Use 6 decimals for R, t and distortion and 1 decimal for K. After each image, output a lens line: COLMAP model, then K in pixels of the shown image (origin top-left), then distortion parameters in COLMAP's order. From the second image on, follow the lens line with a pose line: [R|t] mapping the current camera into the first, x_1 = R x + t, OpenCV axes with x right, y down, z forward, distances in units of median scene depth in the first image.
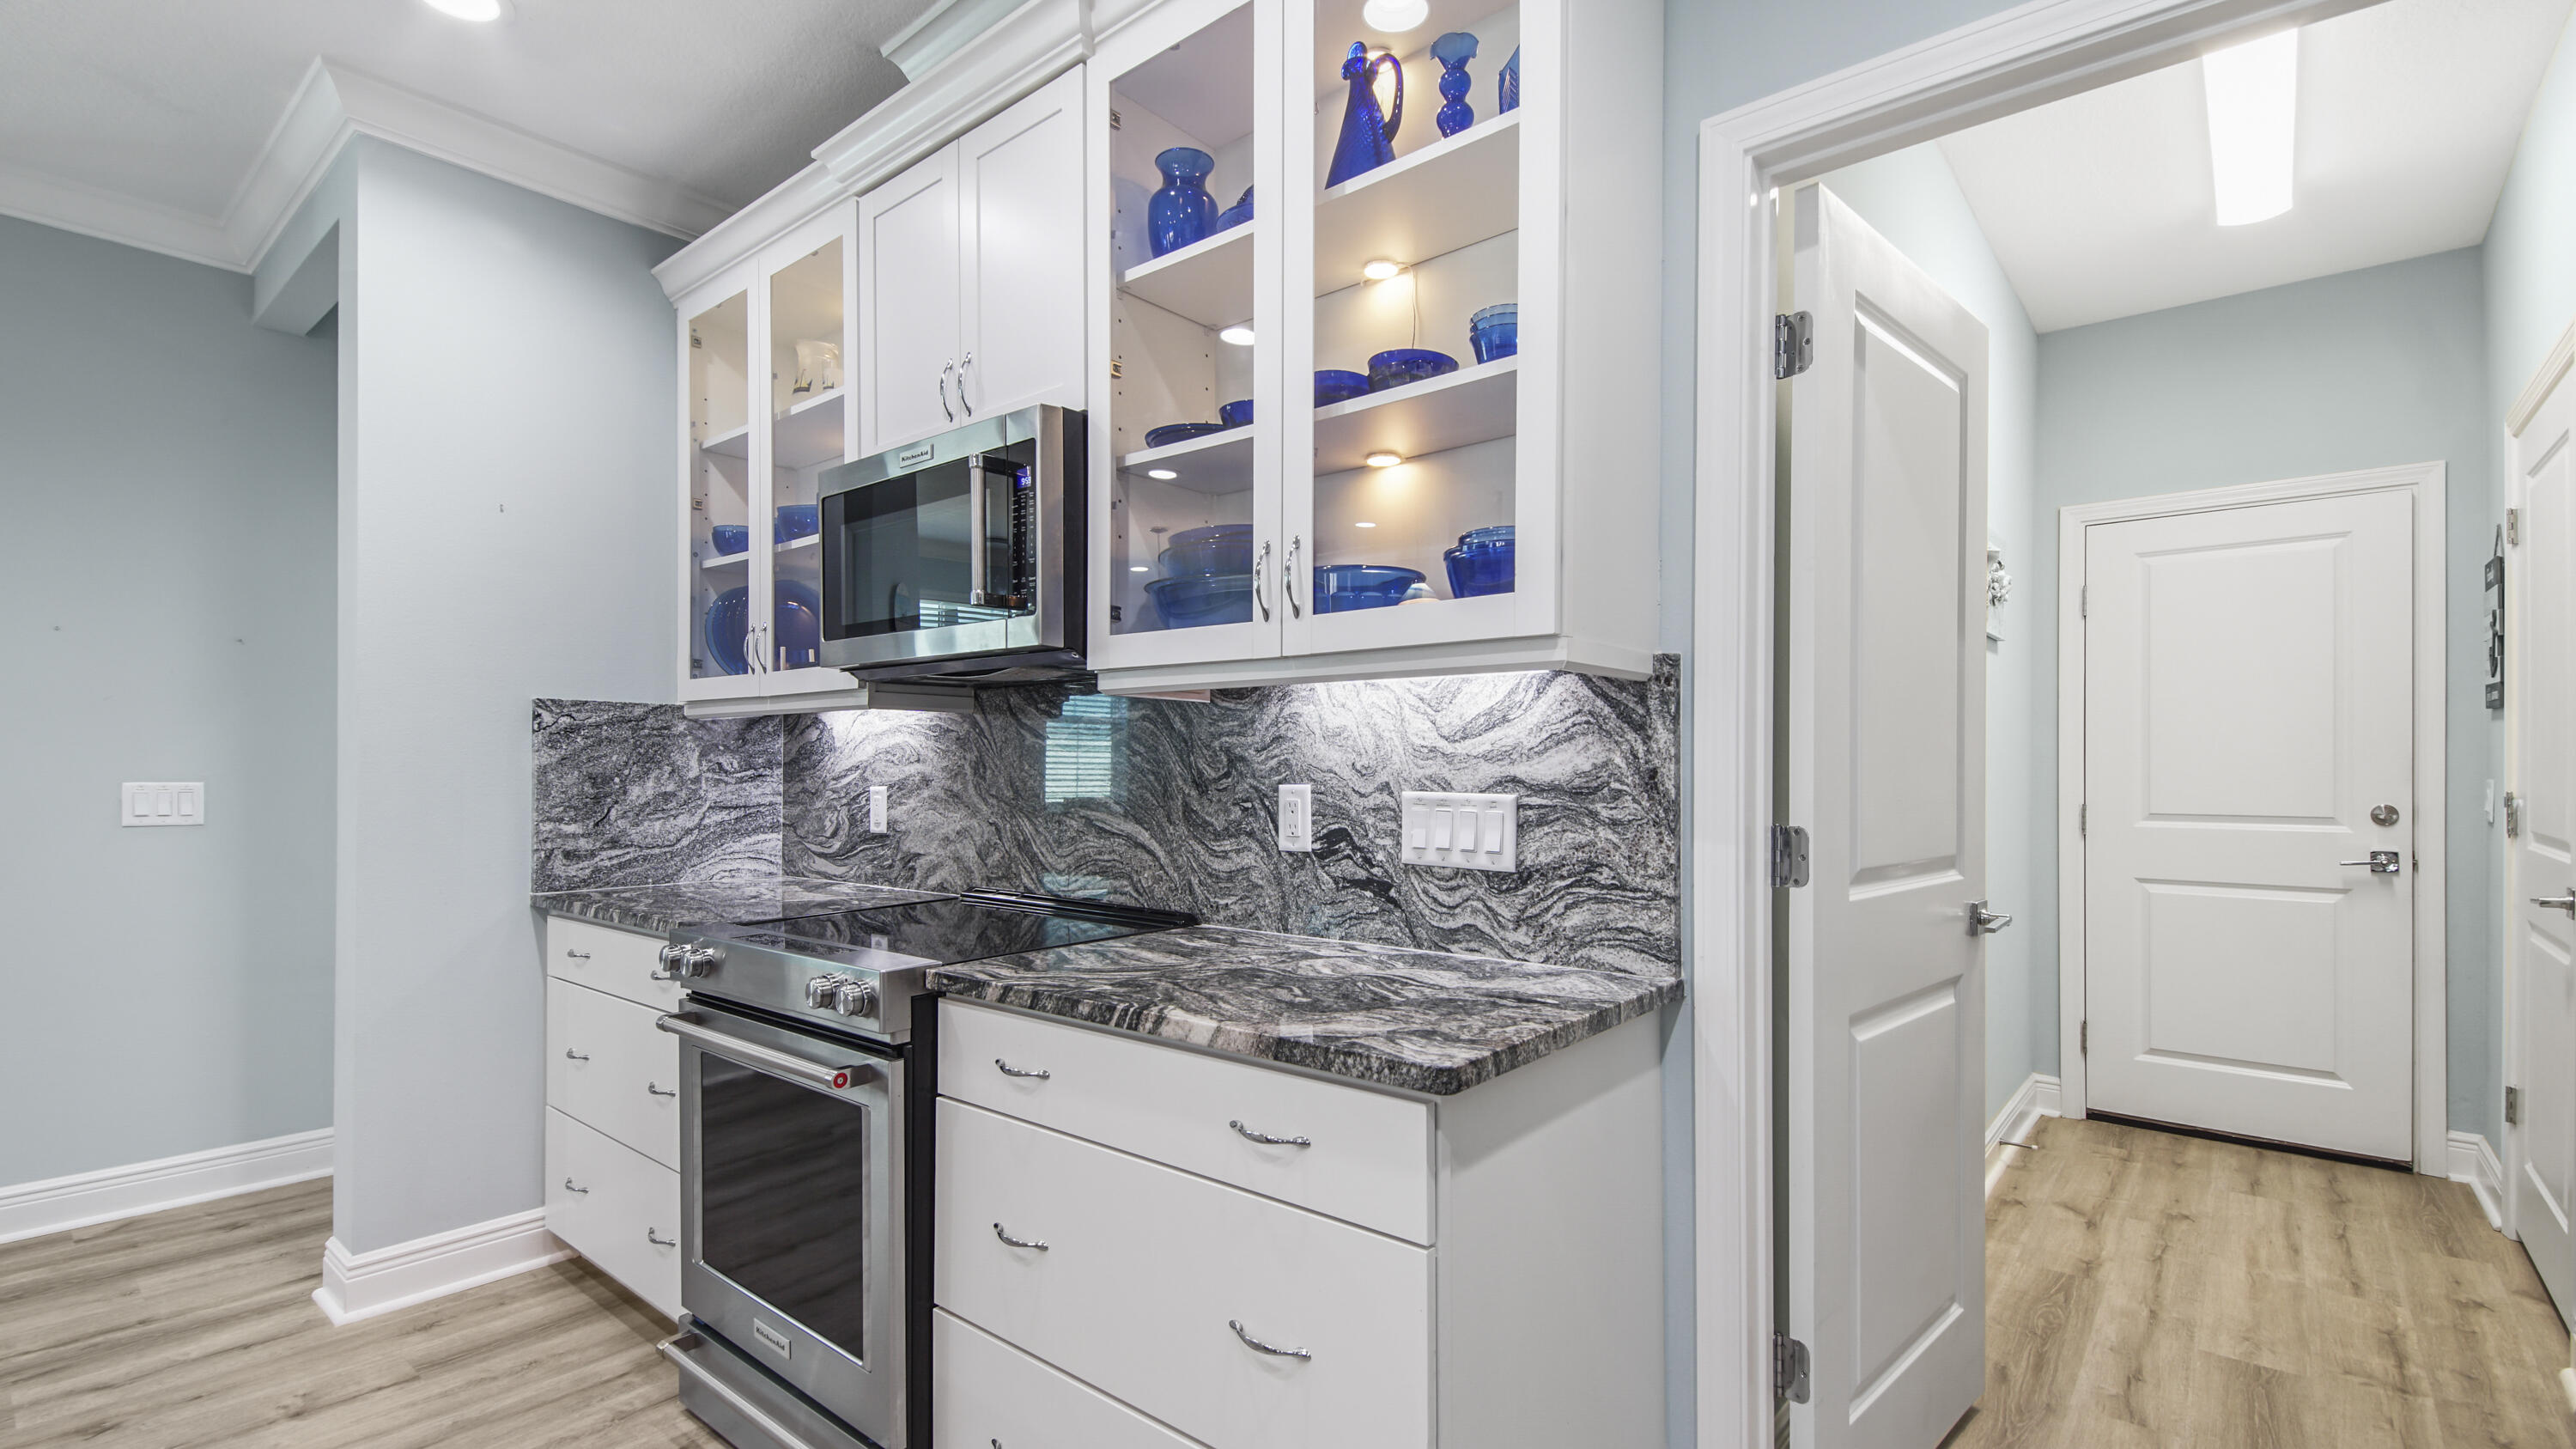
lens RADIAL K [[1147.5, 0, 1343.4], [0, 1147.5, 764.0], [0, 0, 1]] dist [0.037265, -0.019877]
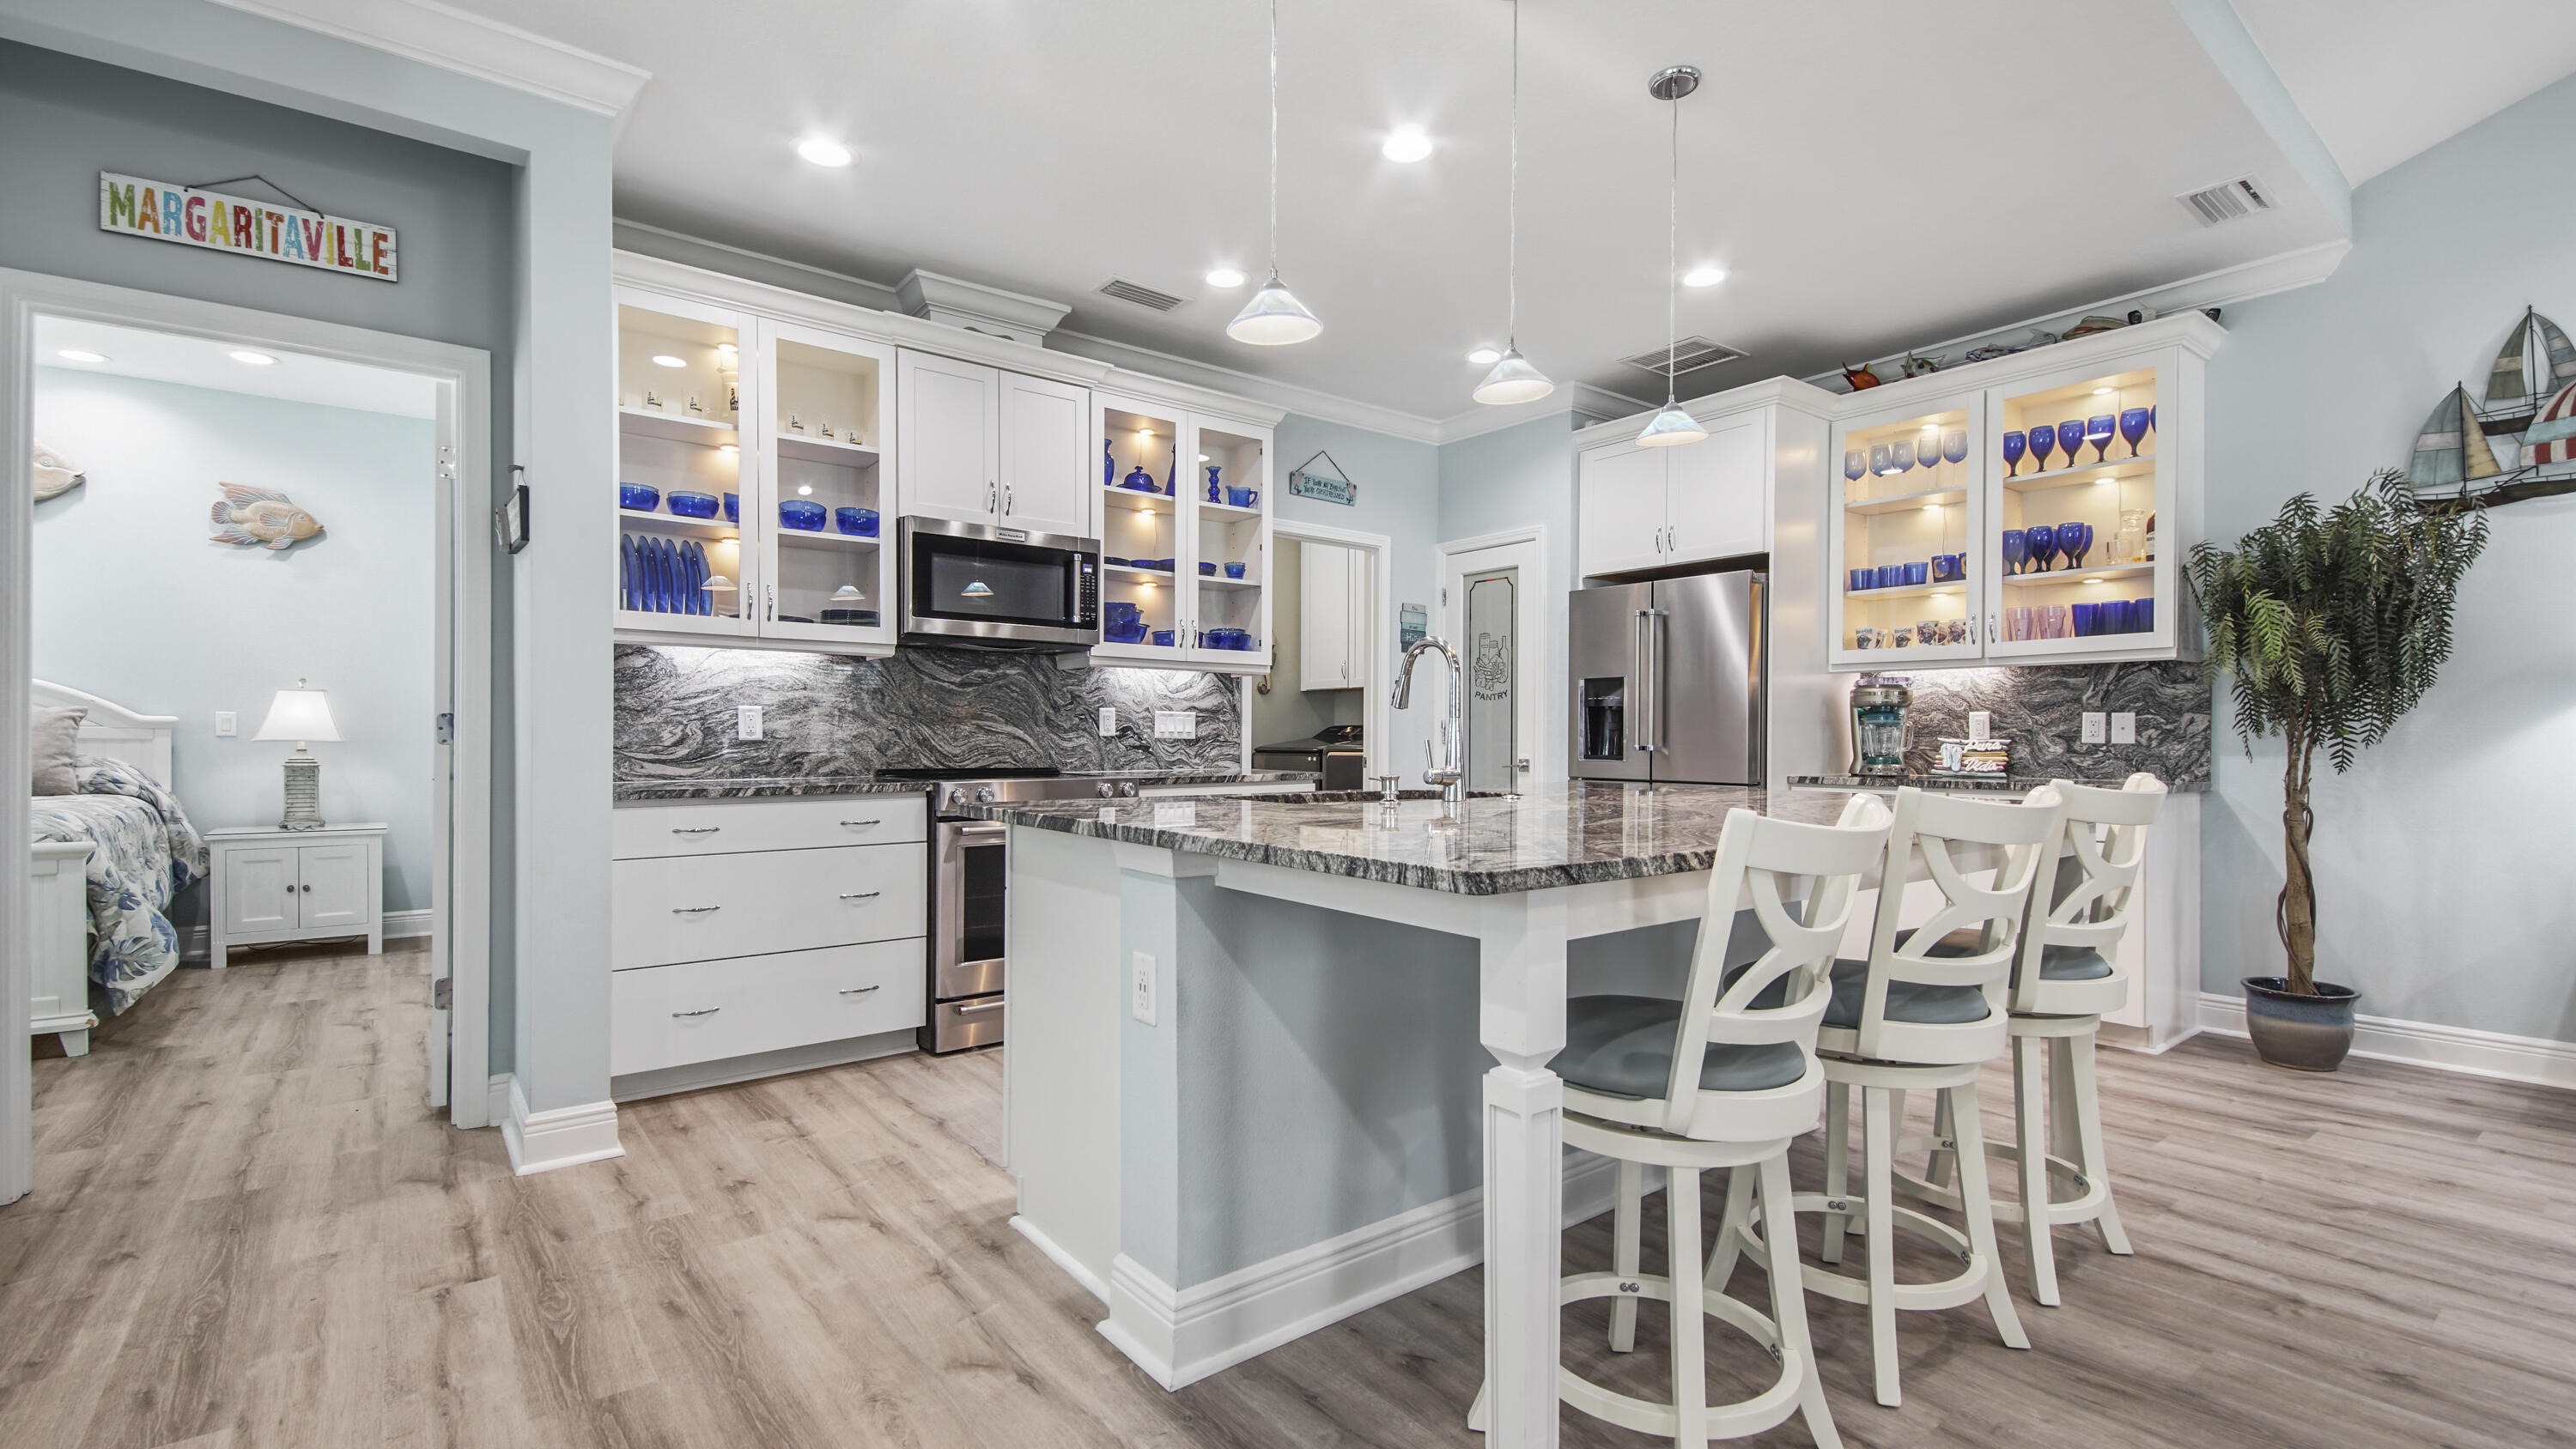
lens RADIAL K [[1129.8, 0, 1275.1], [0, 1129.8, 743.4], [0, 0, 1]] dist [0.037399, -0.019171]
pose [[0.219563, -0.003681, 0.975591, -2.172423], [-0.003886, 0.999982, 0.004648, 0.076085], [-0.975591, -0.004812, 0.219545, 0.141139]]
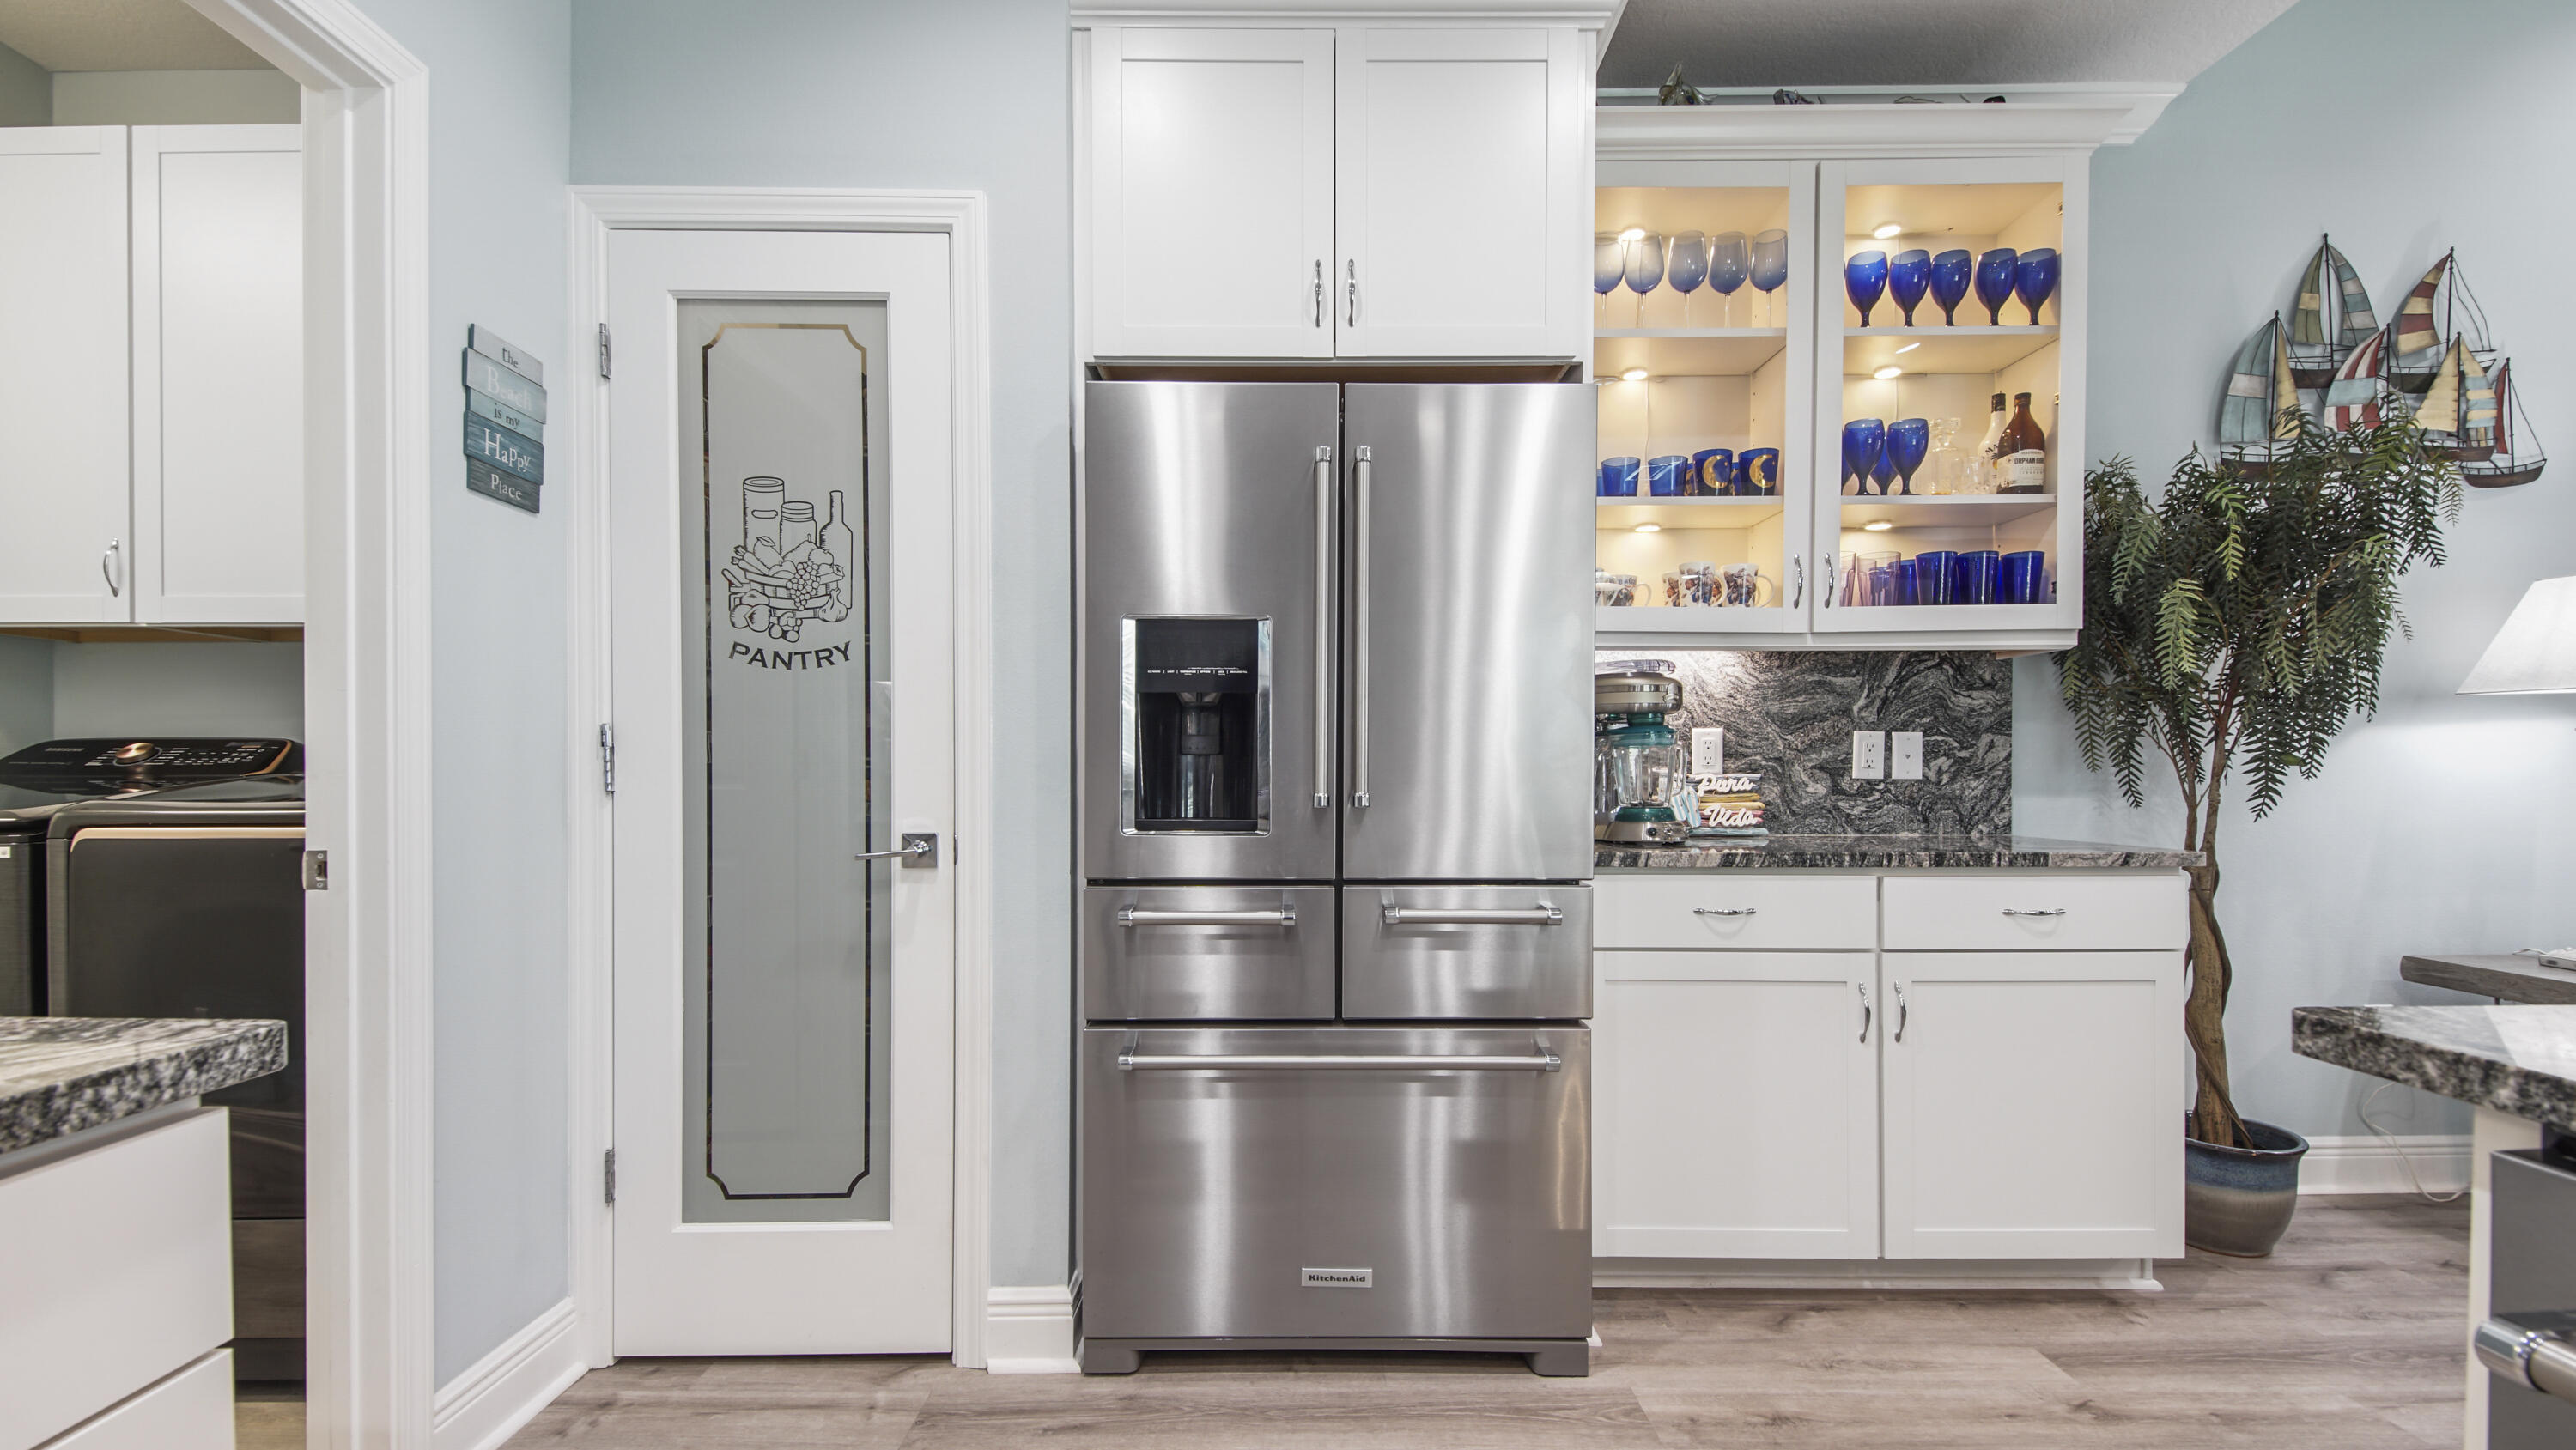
lens RADIAL K [[1113.5, 0, 1304.3], [0, 1113.5, 773.2], [0, 0, 1]] dist [0.034955, -0.000134]
pose [[-0.634153, -0.003009, 0.773202, -0.396437], [0.000510, 0.999991, 0.004309, 0.067023], [-0.773208, 0.003127, -0.634145, 0.505213]]
